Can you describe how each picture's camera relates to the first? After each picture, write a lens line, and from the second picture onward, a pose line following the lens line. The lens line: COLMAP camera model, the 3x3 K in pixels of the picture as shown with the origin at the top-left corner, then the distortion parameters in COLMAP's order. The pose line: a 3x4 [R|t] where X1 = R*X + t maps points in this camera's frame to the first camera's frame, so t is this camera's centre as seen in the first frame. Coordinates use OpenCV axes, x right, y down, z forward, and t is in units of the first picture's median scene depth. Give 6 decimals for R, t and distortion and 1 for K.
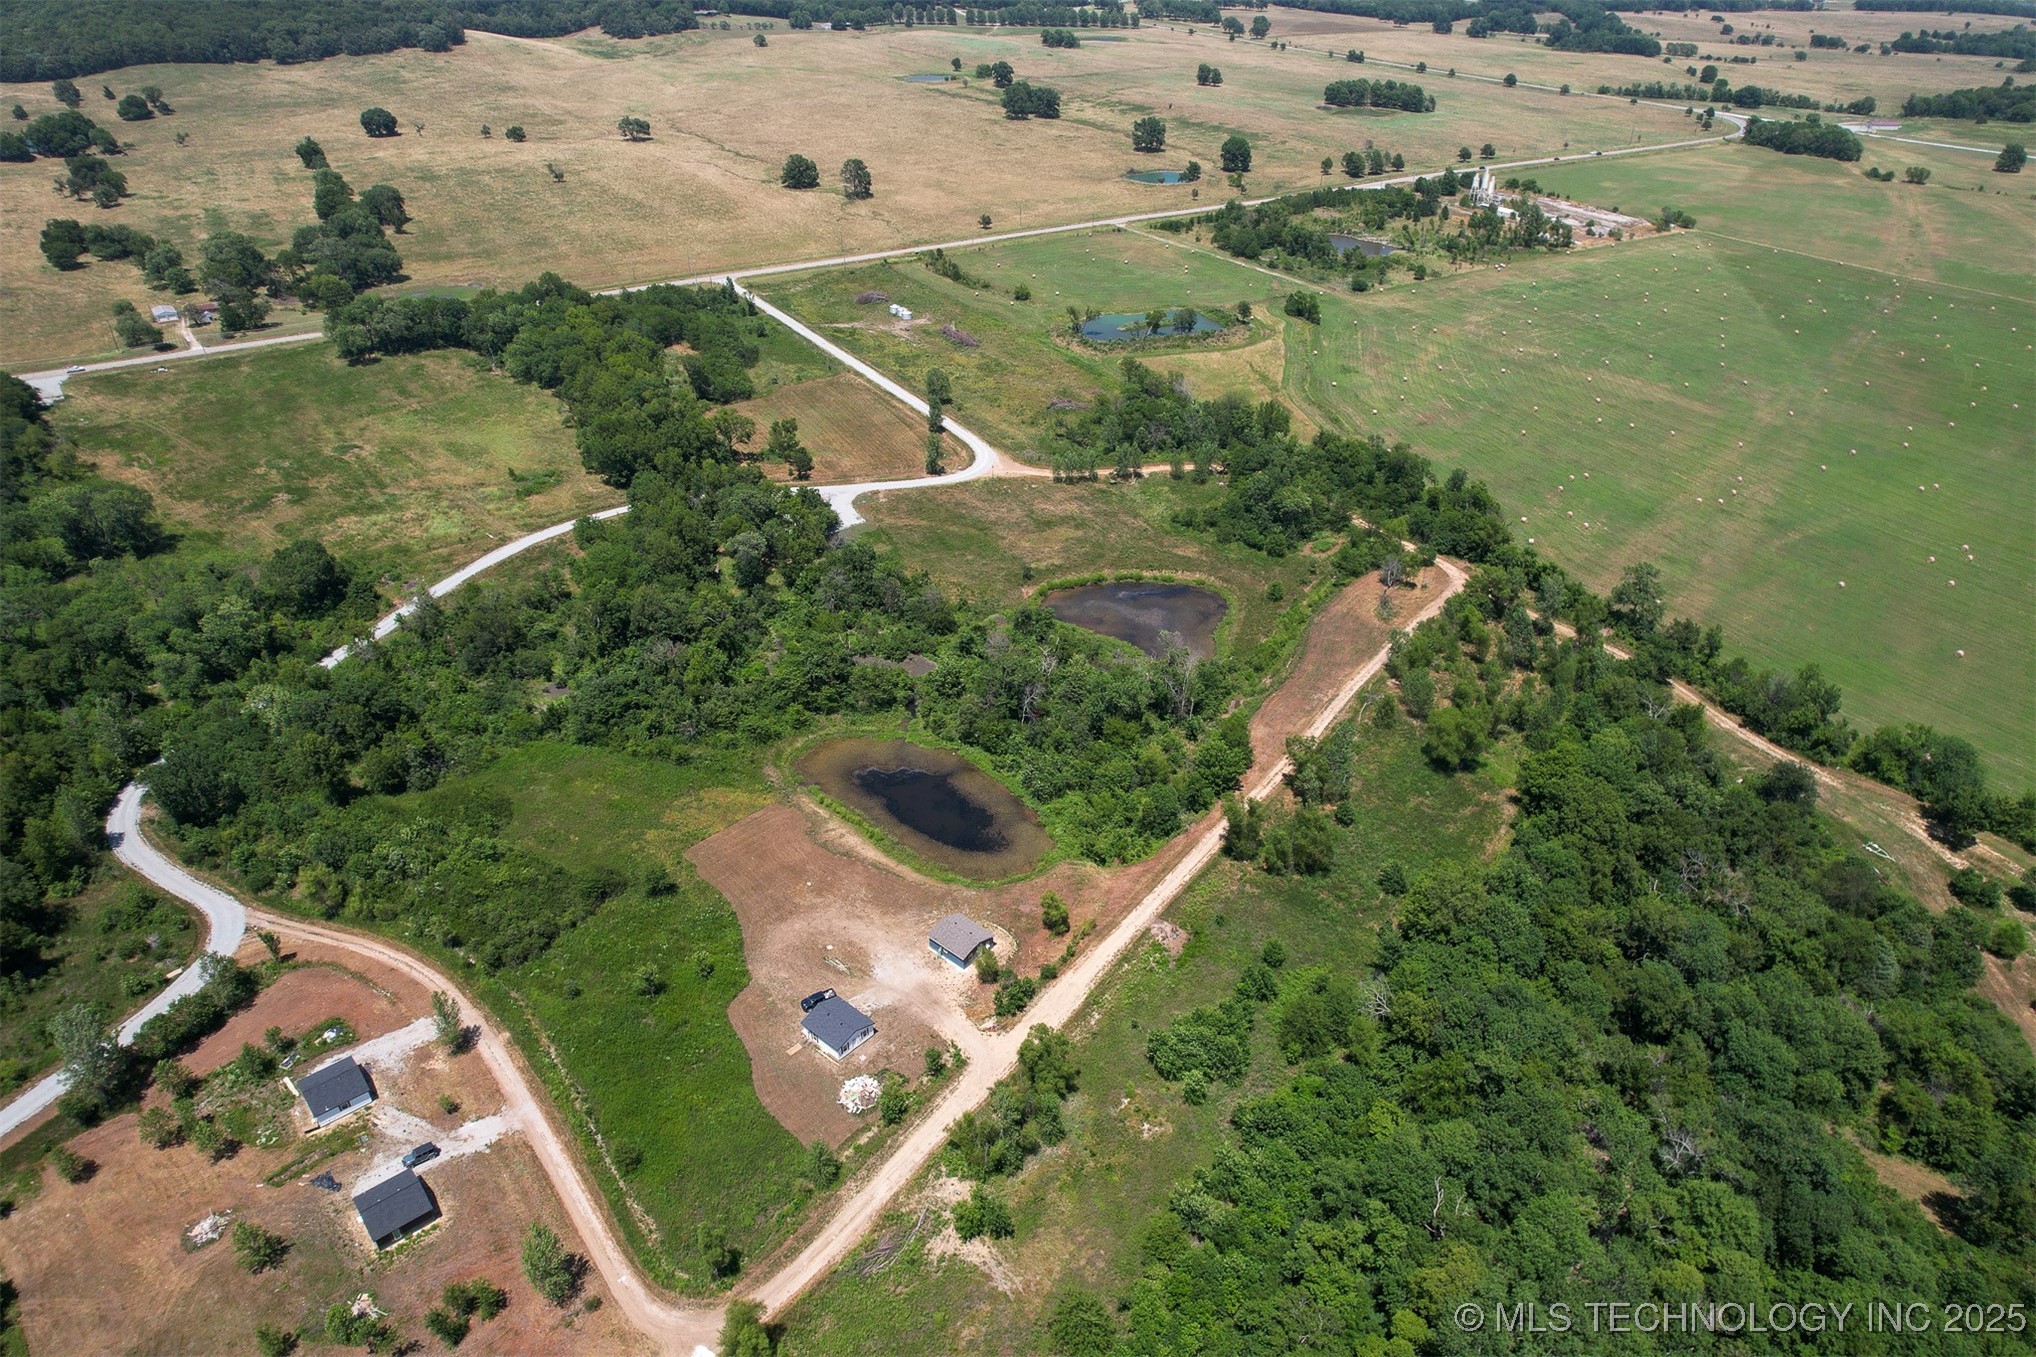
lens RADIAL K [[1294.8, 0, 1029.0], [0, 1294.8, 712.9], [0, 0, 1]] dist [-0.087827, 0.080242]
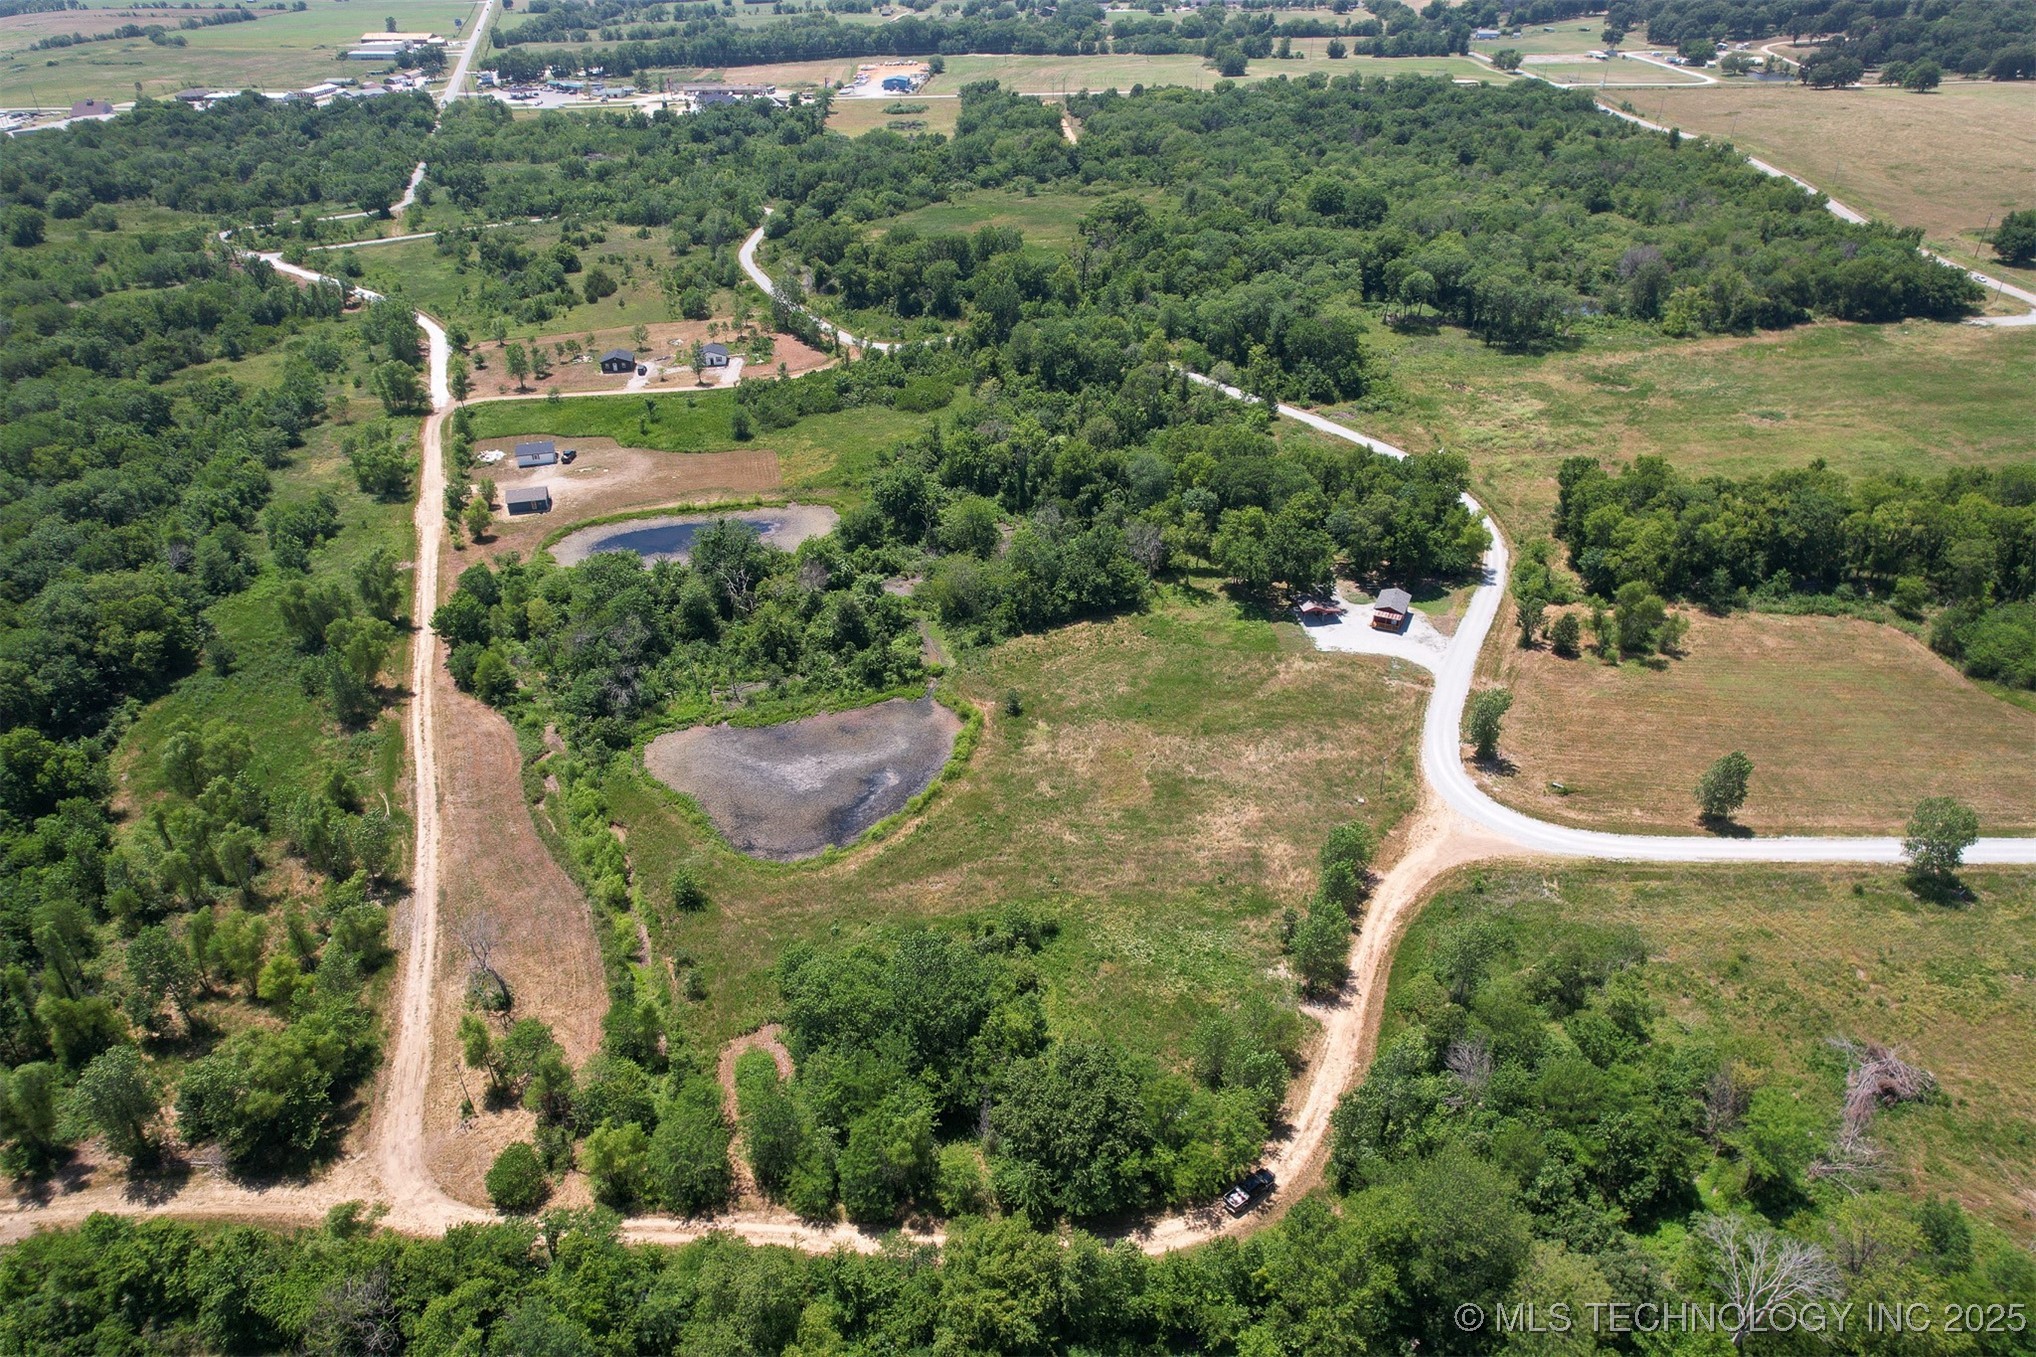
lens RADIAL K [[1294.8, 0, 1029.0], [0, 1294.8, 712.9], [0, 0, 1]] dist [-0.087827, 0.080242]
pose [[-0.553358, 0.450160, -0.700822, 0.338193], [-0.451154, 0.545292, 0.706482, -0.427445], [0.700182, 0.707116, -0.098650, 0.824016]]
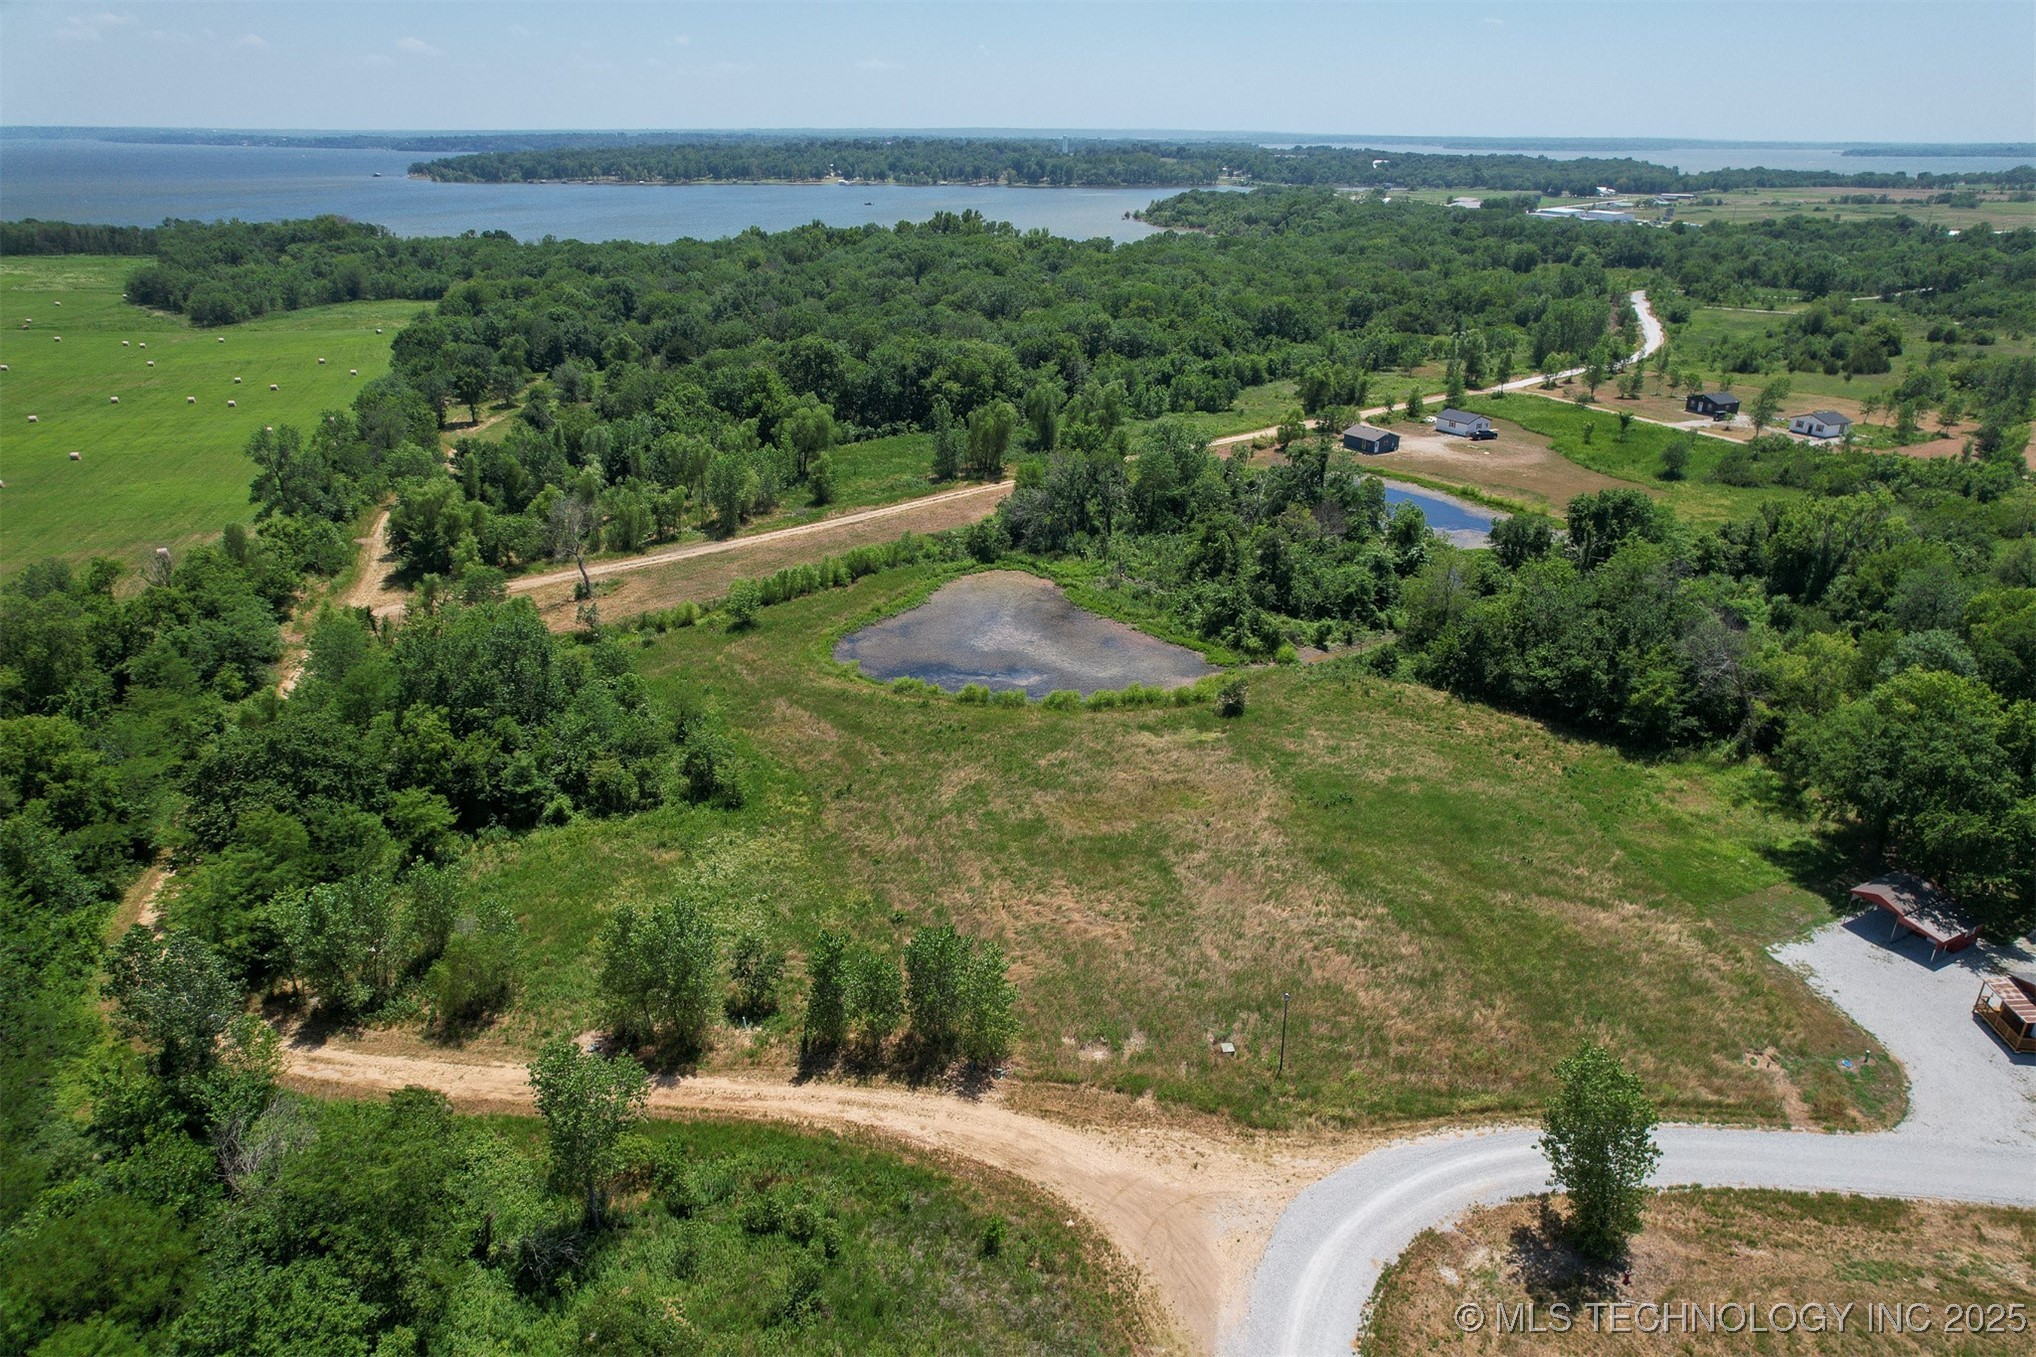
lens RADIAL K [[1294.8, 0, 1029.0], [0, 1294.8, 712.9], [0, 0, 1]] dist [-0.087827, 0.080242]
pose [[-0.965381, -0.111656, 0.235739, -0.027407], [0.137804, 0.549025, 0.824367, -0.351641], [-0.221472, 0.828314, -0.514632, 0.947365]]
